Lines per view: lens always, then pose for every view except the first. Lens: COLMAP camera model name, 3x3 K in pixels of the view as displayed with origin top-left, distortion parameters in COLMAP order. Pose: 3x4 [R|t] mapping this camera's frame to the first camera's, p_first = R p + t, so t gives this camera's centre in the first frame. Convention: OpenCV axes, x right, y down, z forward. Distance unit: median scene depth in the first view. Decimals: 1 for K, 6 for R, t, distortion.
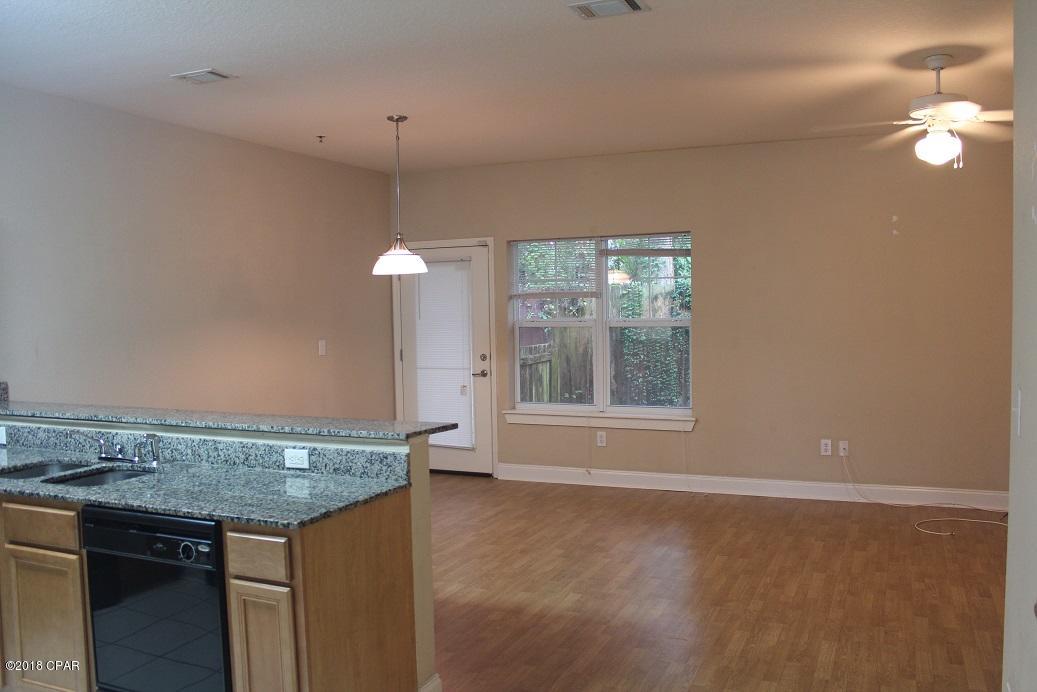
lens RADIAL K [[861.6, 0, 518.5], [0, 861.6, 346.0], [0, 0, 1]] dist [-0.164968, 0.135076]
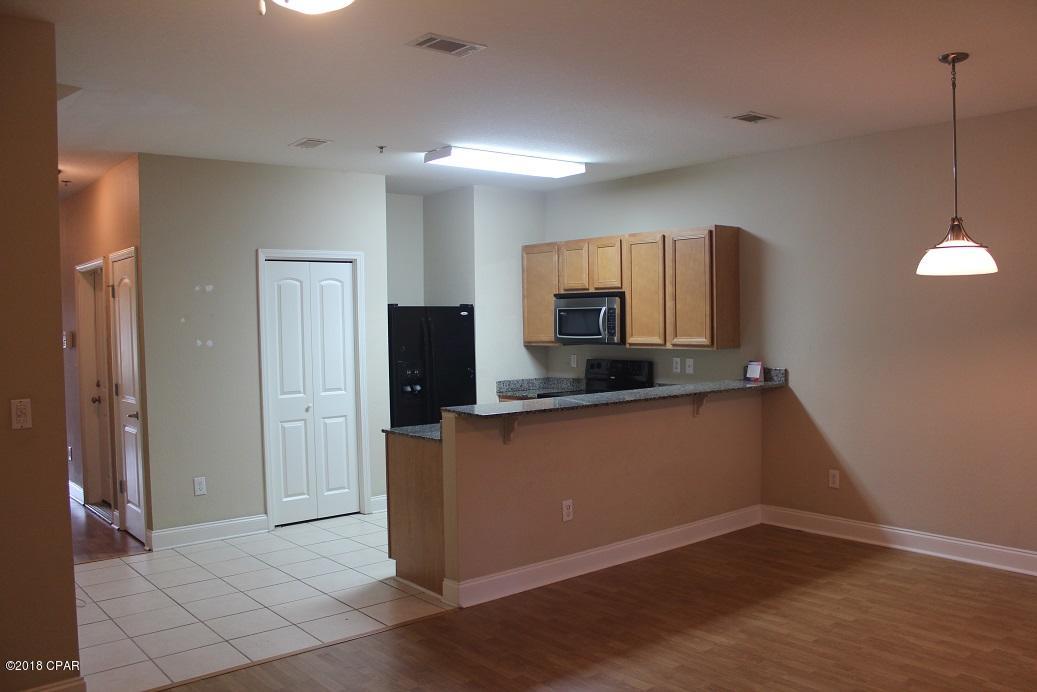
lens RADIAL K [[861.6, 0, 518.5], [0, 861.6, 346.0], [0, 0, 1]] dist [-0.164968, 0.135076]
pose [[-0.436595, 0.054555, -0.898003, 1.182234], [-0.023373, 0.997135, 0.071941, -0.121292], [0.899355, 0.052398, -0.434069, 1.766118]]
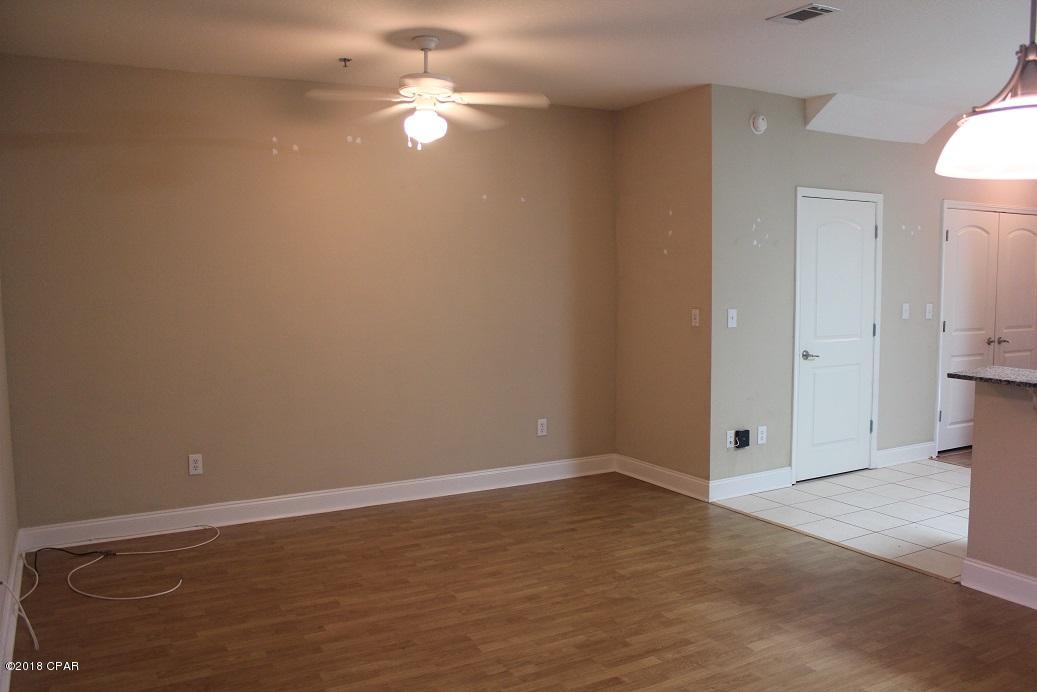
lens RADIAL K [[861.6, 0, 518.5], [0, 861.6, 346.0], [0, 0, 1]] dist [-0.164968, 0.135076]
pose [[-0.795050, -0.024634, 0.606043, -0.321002], [0.058309, 0.991443, 0.116793, -0.124303], [-0.603734, 0.128194, -0.786811, 2.468683]]
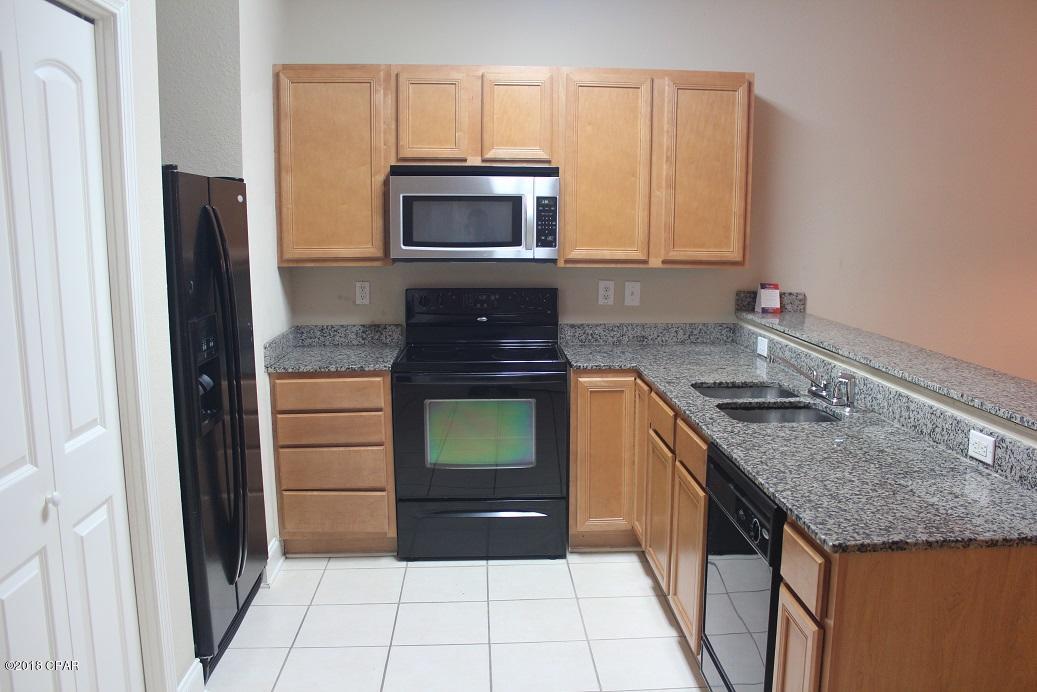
lens RADIAL K [[861.6, 0, 518.5], [0, 861.6, 346.0], [0, 0, 1]] dist [-0.164968, 0.135076]
pose [[0.473232, 0.152212, -0.867688, 0.130087], [-0.062193, 0.988275, 0.139445, -0.018692], [0.878740, -0.012026, 0.477150, 0.340182]]
